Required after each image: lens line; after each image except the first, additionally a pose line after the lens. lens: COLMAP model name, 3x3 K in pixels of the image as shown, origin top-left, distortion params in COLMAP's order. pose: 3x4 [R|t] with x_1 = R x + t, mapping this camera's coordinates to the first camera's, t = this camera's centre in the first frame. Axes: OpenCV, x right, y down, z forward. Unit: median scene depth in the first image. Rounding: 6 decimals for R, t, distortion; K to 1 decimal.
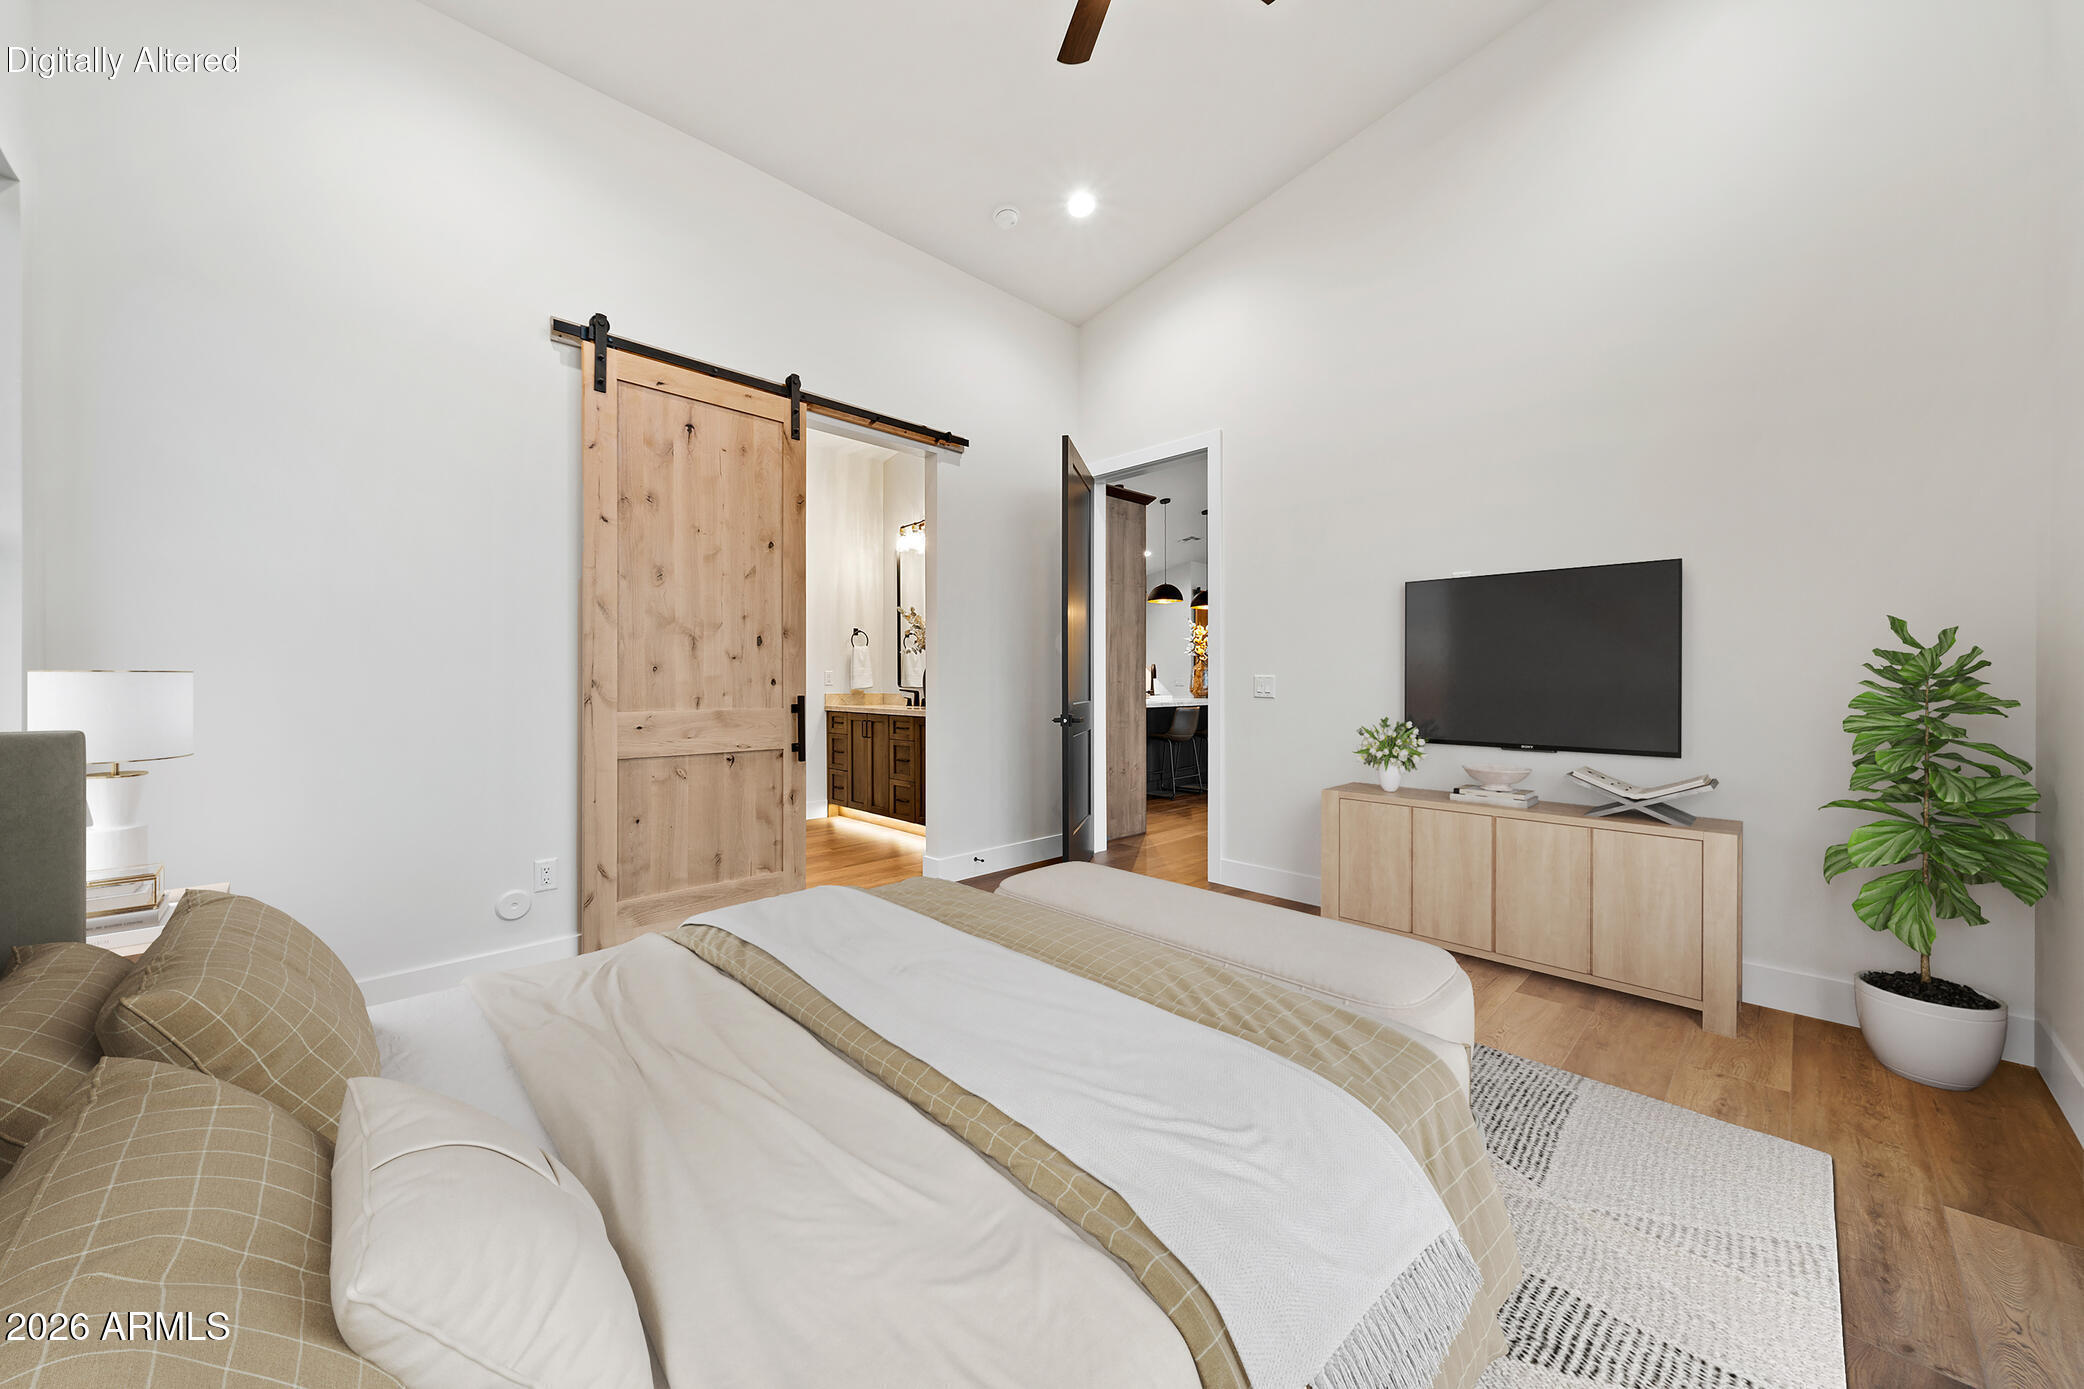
lens RADIAL K [[746.8, 0, 1036.0], [0, 746.8, 700.7], [0, 0, 1]] dist [0.011701, -0.003888]
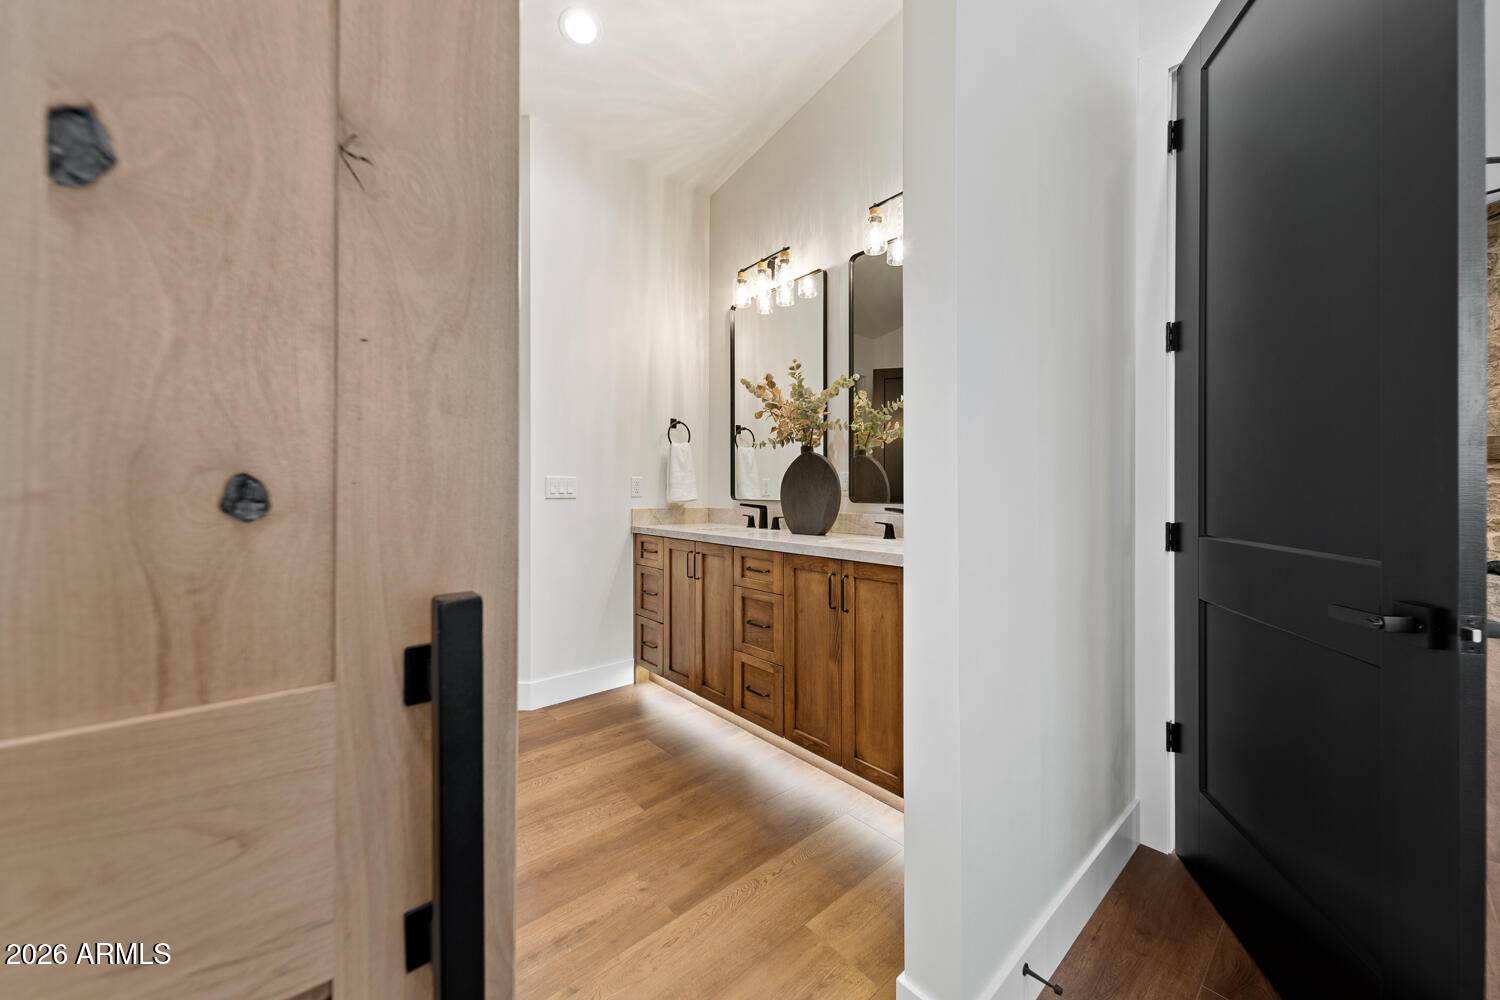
lens RADIAL K [[537.5, 0, 747.9], [0, 537.5, 494.0], [0, 0, 1]] dist [0.011701, -0.003888]
pose [[0.998086, -0.001610, -0.061824, -0.144008], [0.000283, 0.999769, -0.021474, -0.013253], [0.061845, 0.021416, 0.997856, 0.510197]]
